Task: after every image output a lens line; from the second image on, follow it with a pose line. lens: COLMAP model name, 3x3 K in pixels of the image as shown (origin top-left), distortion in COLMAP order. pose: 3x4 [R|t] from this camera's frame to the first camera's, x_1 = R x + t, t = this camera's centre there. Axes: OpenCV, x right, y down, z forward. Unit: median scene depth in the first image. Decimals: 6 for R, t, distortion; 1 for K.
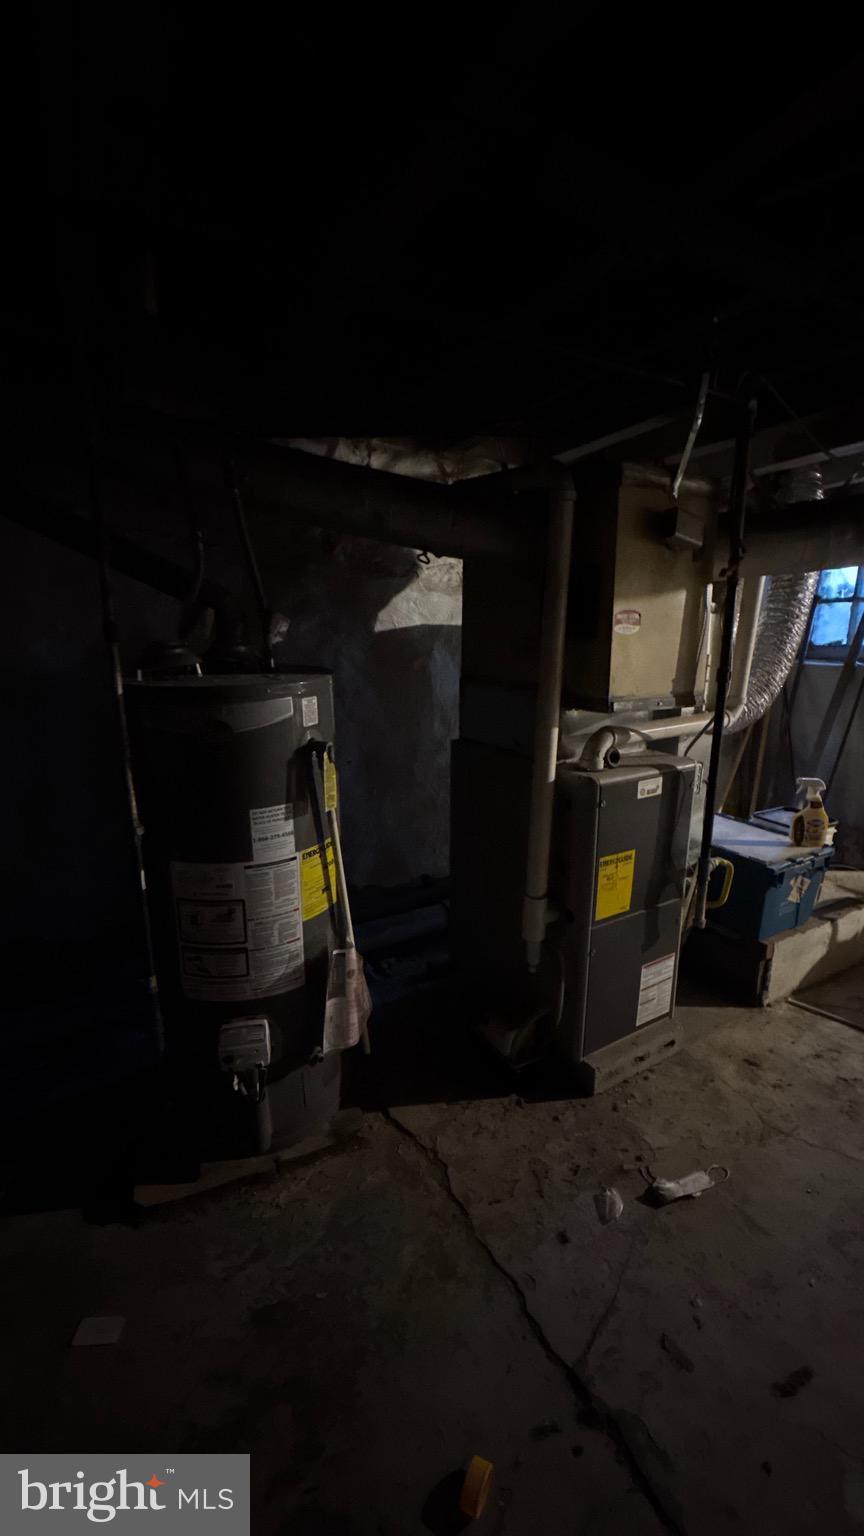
lens RADIAL K [[611.3, 0, 434.2], [0, 611.3, 770.9], [0, 0, 1]] dist [0.004391, -0.000472]
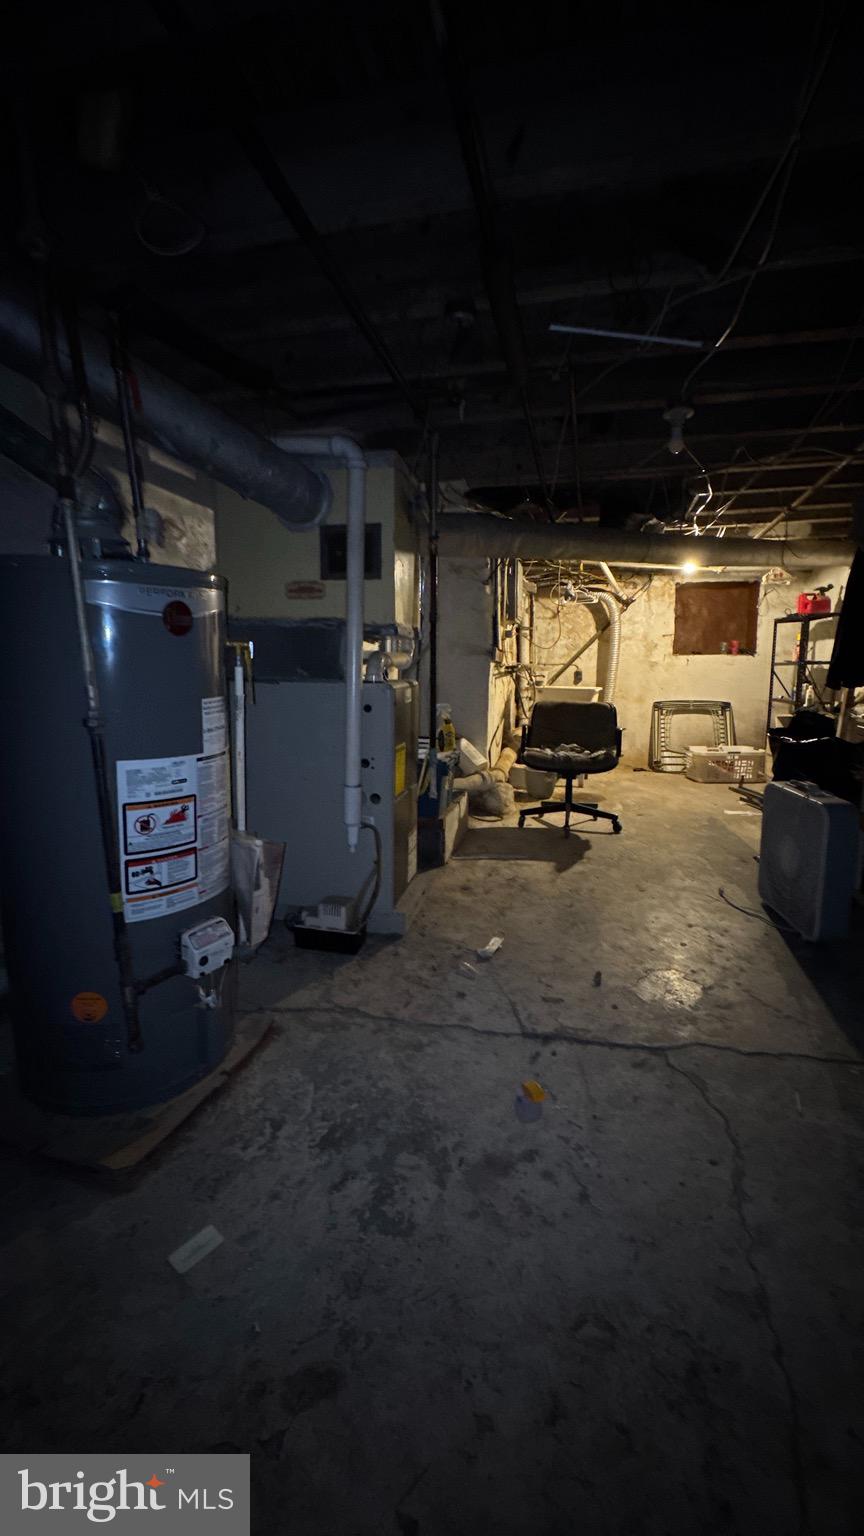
lens RADIAL K [[611.3, 0, 433.0], [0, 611.3, 775.5], [0, 0, 1]] dist [0.004391, -0.000472]
pose [[0.673099, -0.126696, 0.728619, -0.688779], [0.151621, 0.987930, 0.031719, 0.185328], [-0.723843, 0.089124, 0.684184, 0.041172]]
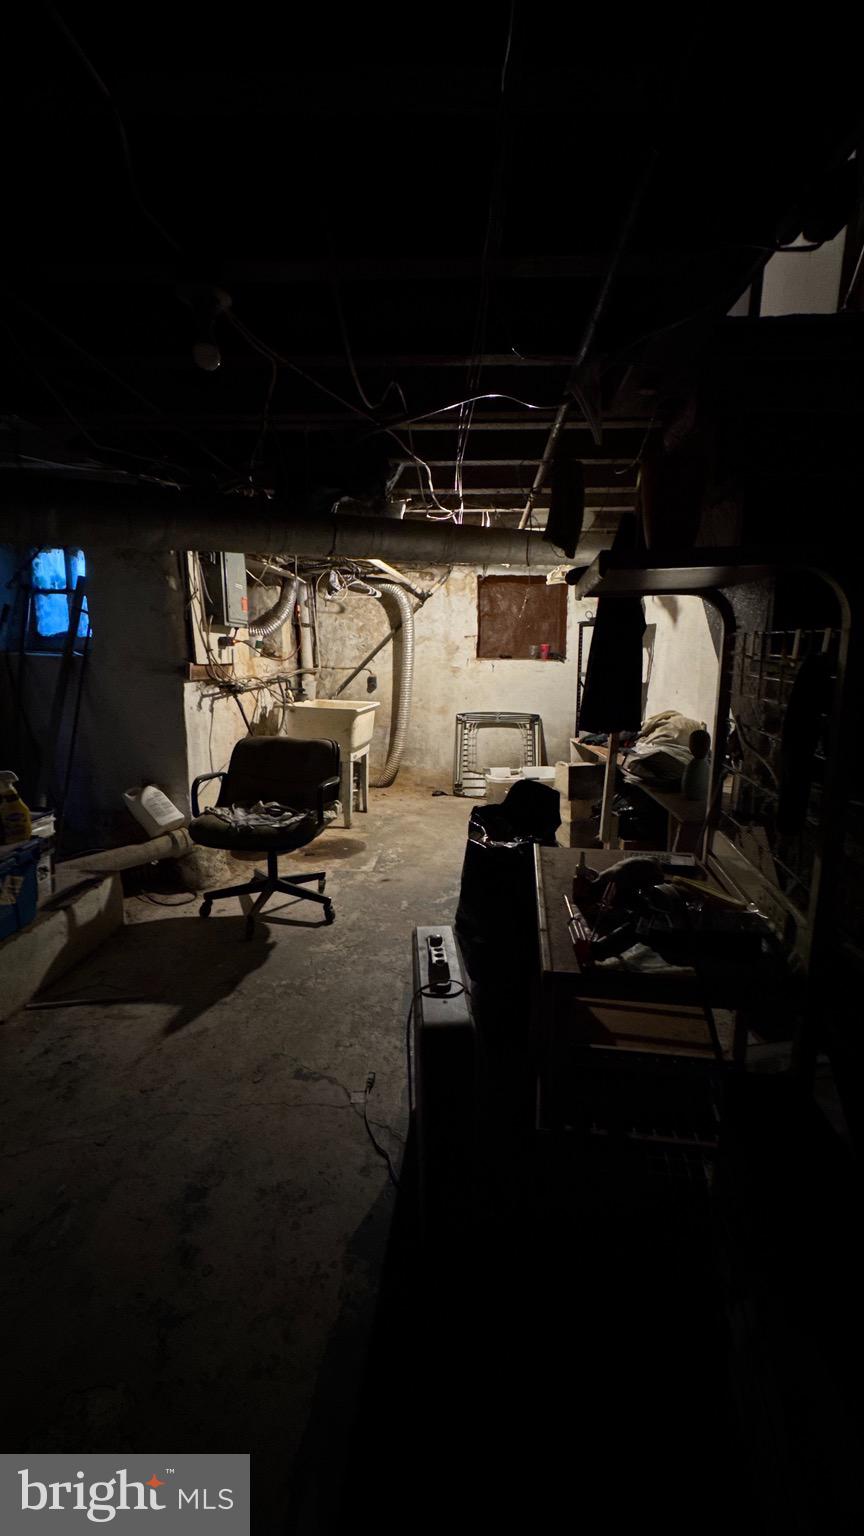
lens RADIAL K [[611.3, 0, 429.7], [0, 611.3, 771.5], [0, 0, 1]] dist [0.004391, -0.000472]
pose [[0.549131, -0.162533, 0.819779, 0.295388], [0.161526, 0.983052, 0.086706, 0.053044], [-0.819978, 0.084803, 0.566078, -0.105701]]
